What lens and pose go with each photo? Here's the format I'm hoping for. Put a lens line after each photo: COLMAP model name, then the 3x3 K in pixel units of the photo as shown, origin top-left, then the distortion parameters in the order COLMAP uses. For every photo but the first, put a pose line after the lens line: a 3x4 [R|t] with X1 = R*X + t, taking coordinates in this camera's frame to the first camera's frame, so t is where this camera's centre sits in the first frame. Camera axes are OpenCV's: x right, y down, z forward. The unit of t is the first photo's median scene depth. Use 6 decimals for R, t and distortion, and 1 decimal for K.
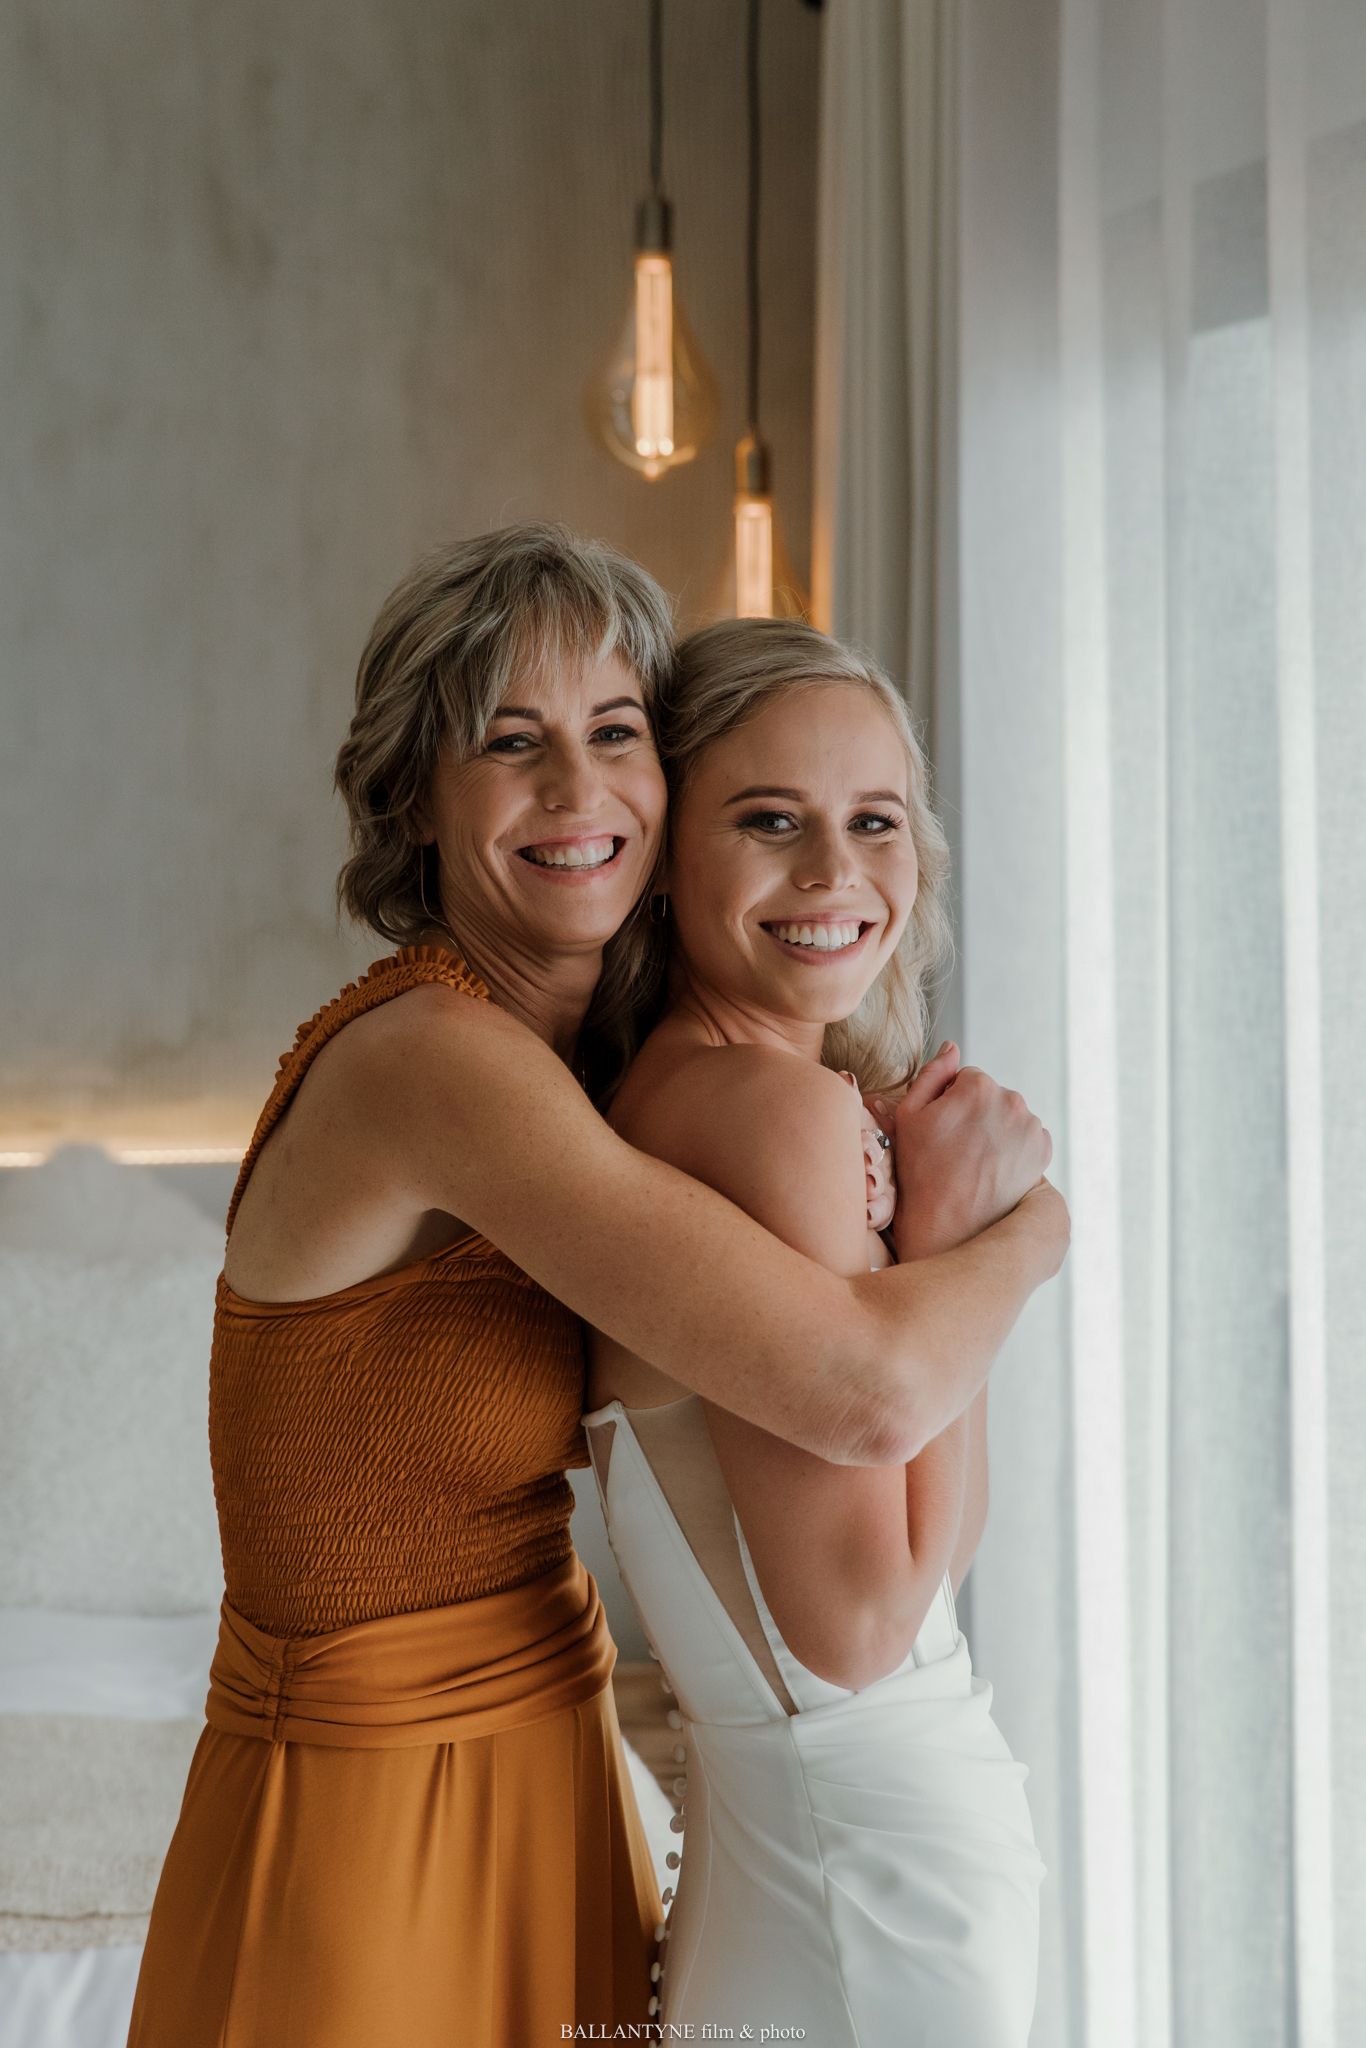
lens RADIAL K [[4024.5, 0, 679.6], [0, 4024.5, 1038.6], [0, 0, 1]] dist [0.059294, 0.000000]
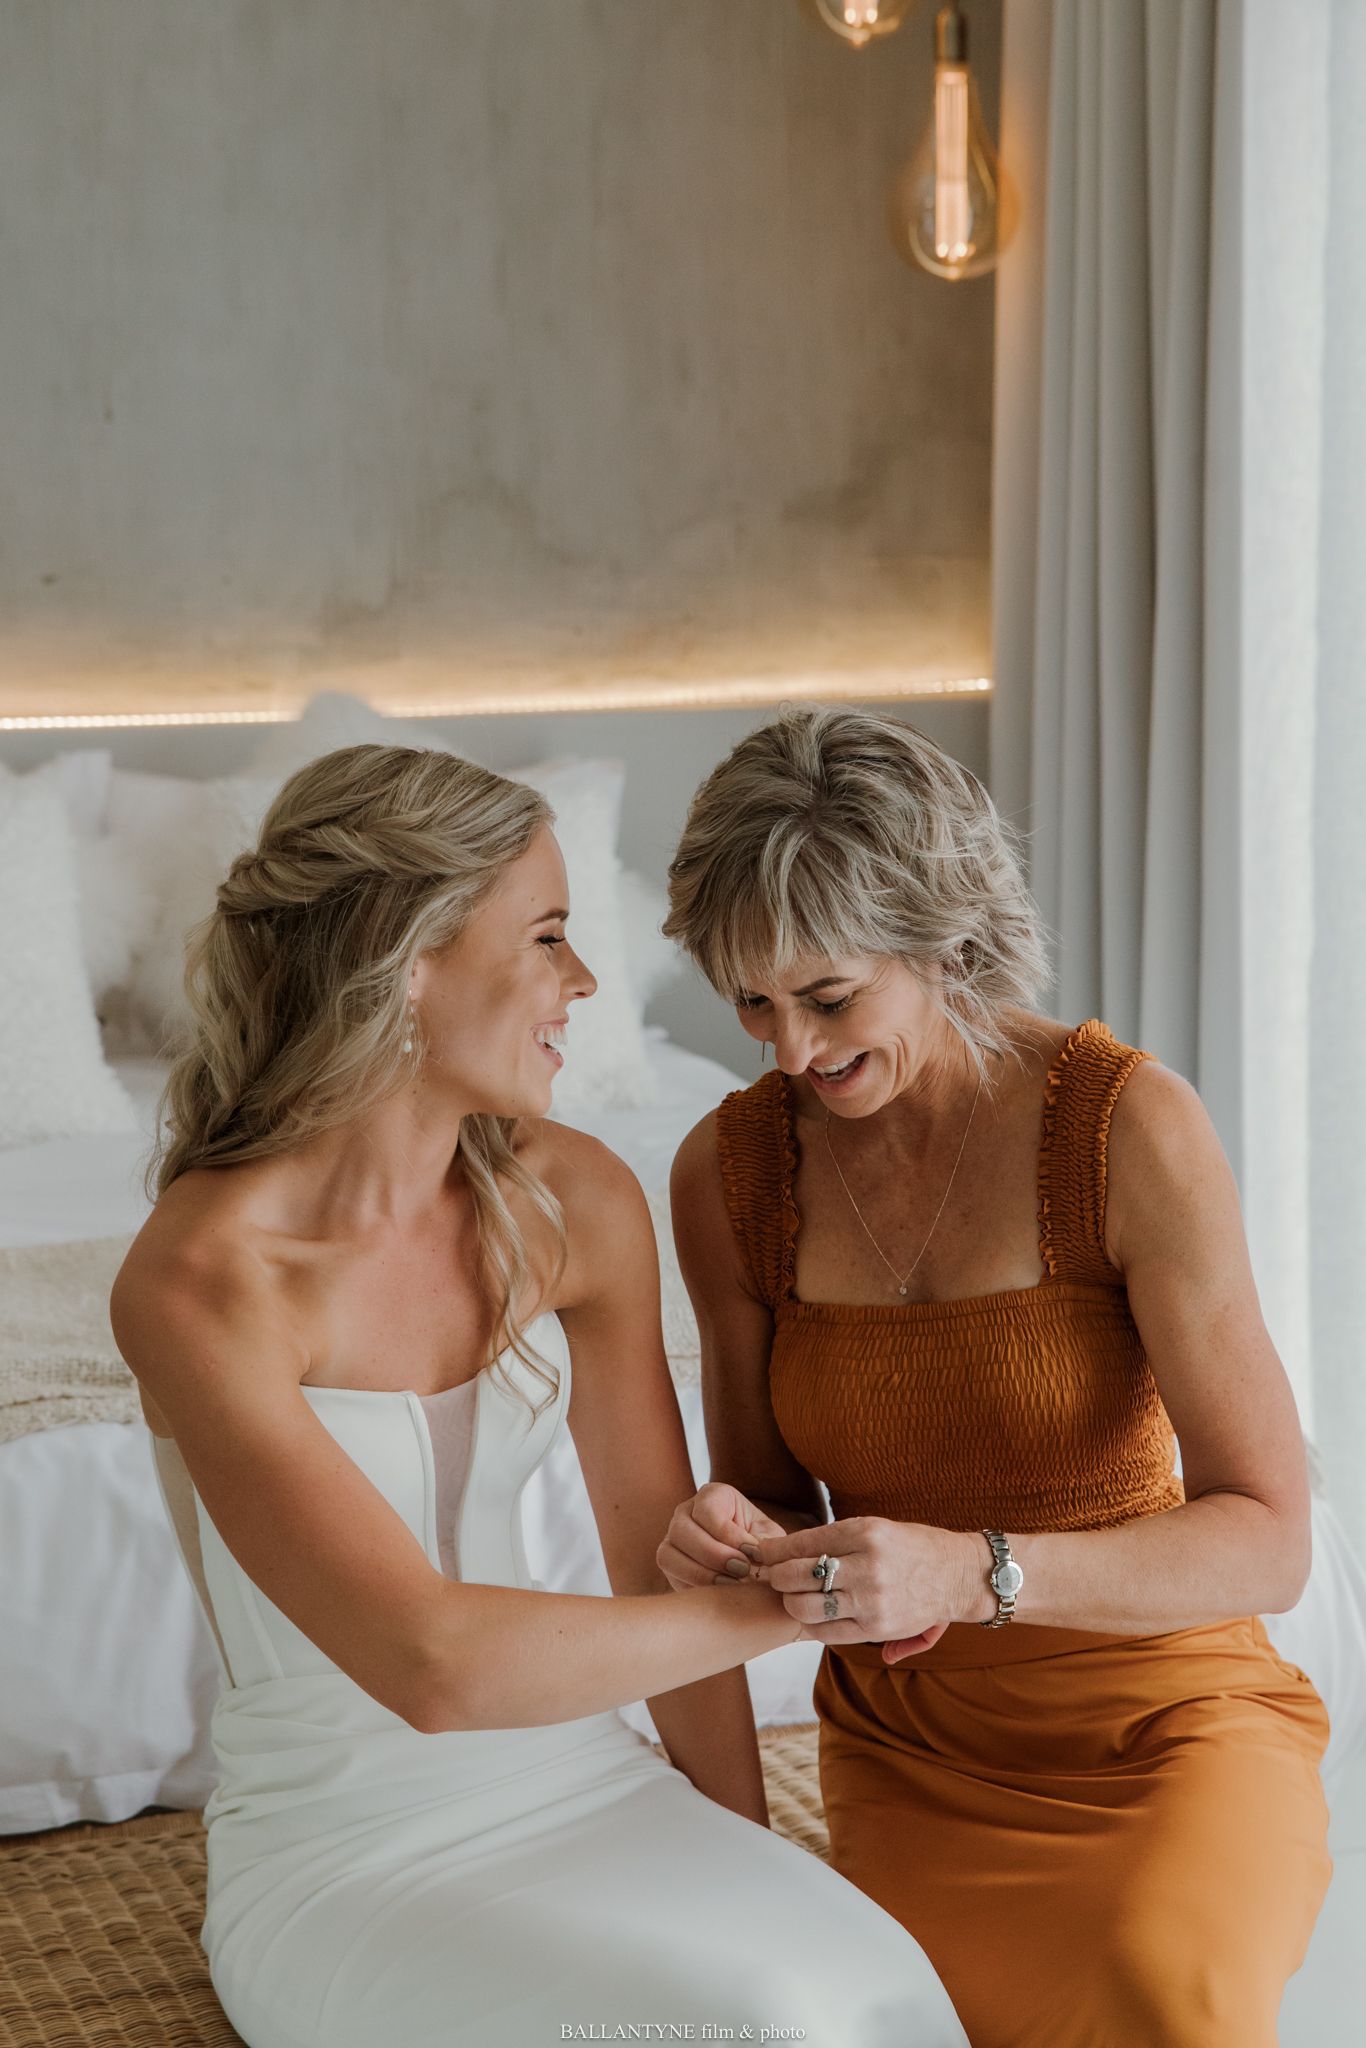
lens RADIAL K [[3727.1, 0, 745.0], [0, 3727.1, 1013.3], [0, 0, 1]] dist [0.034910, 0.000000]
pose [[0.989618, -0.029710, 0.140619, -0.180021], [0.018979, 0.996847, 0.077046, 0.036144], [-0.142465, -0.073577, 0.987061, 0.027961]]
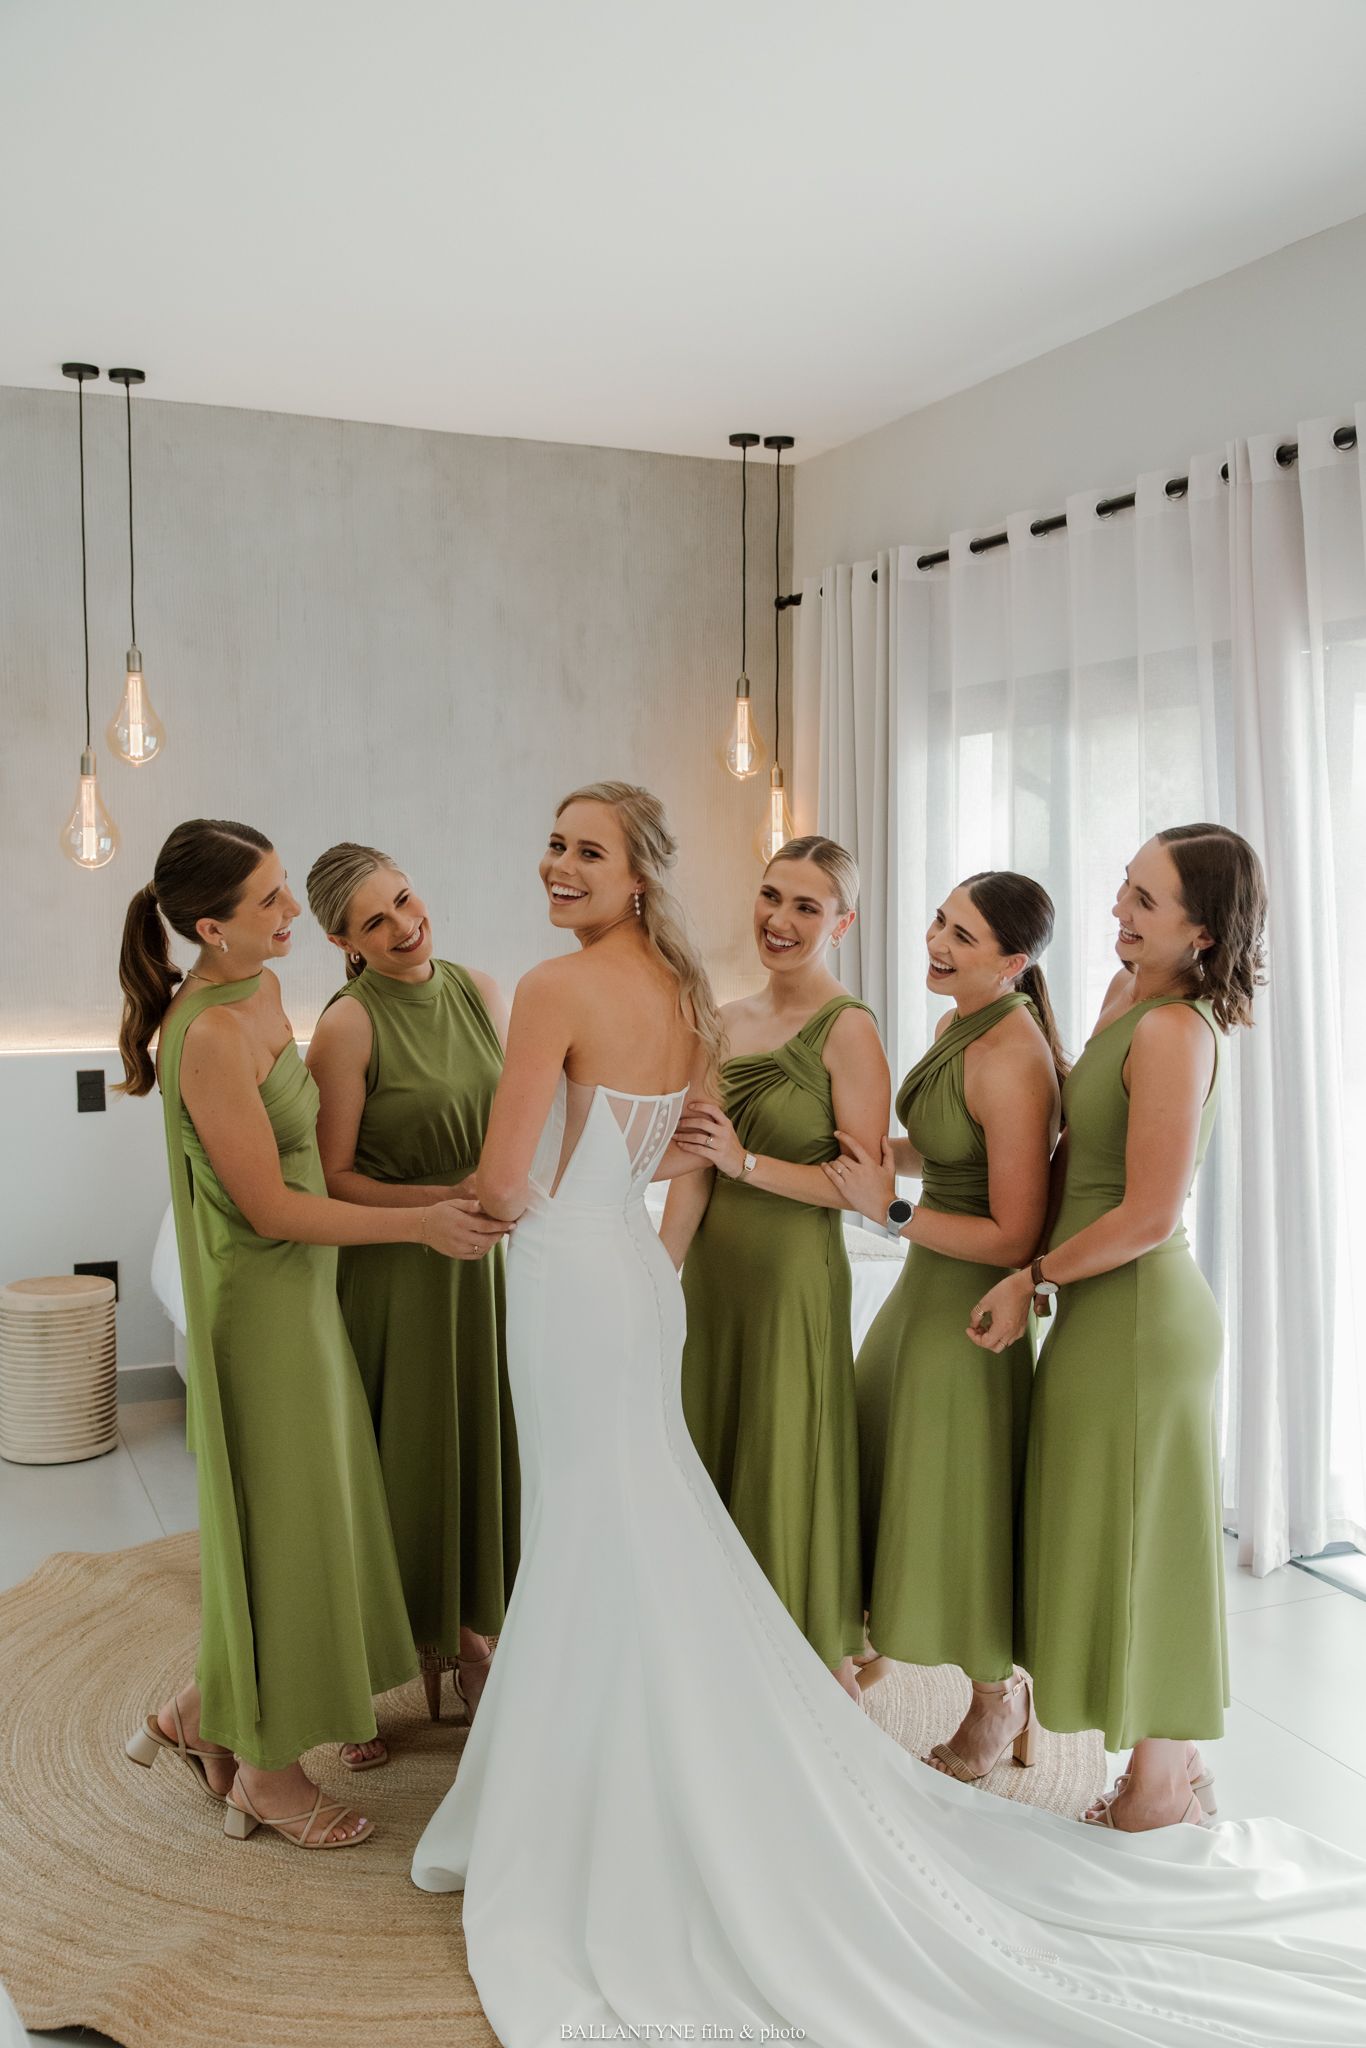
lens RADIAL K [[1963.6, 0, 698.2], [0, 1963.6, 1008.0], [0, 0, 1]] dist [-0.010560, 0.000000]
pose [[0.975588, -0.015771, 0.219043, -0.328153], [0.021418, 0.999496, -0.023429, 0.044690], [-0.218563, 0.027549, 0.975434, -0.279841]]
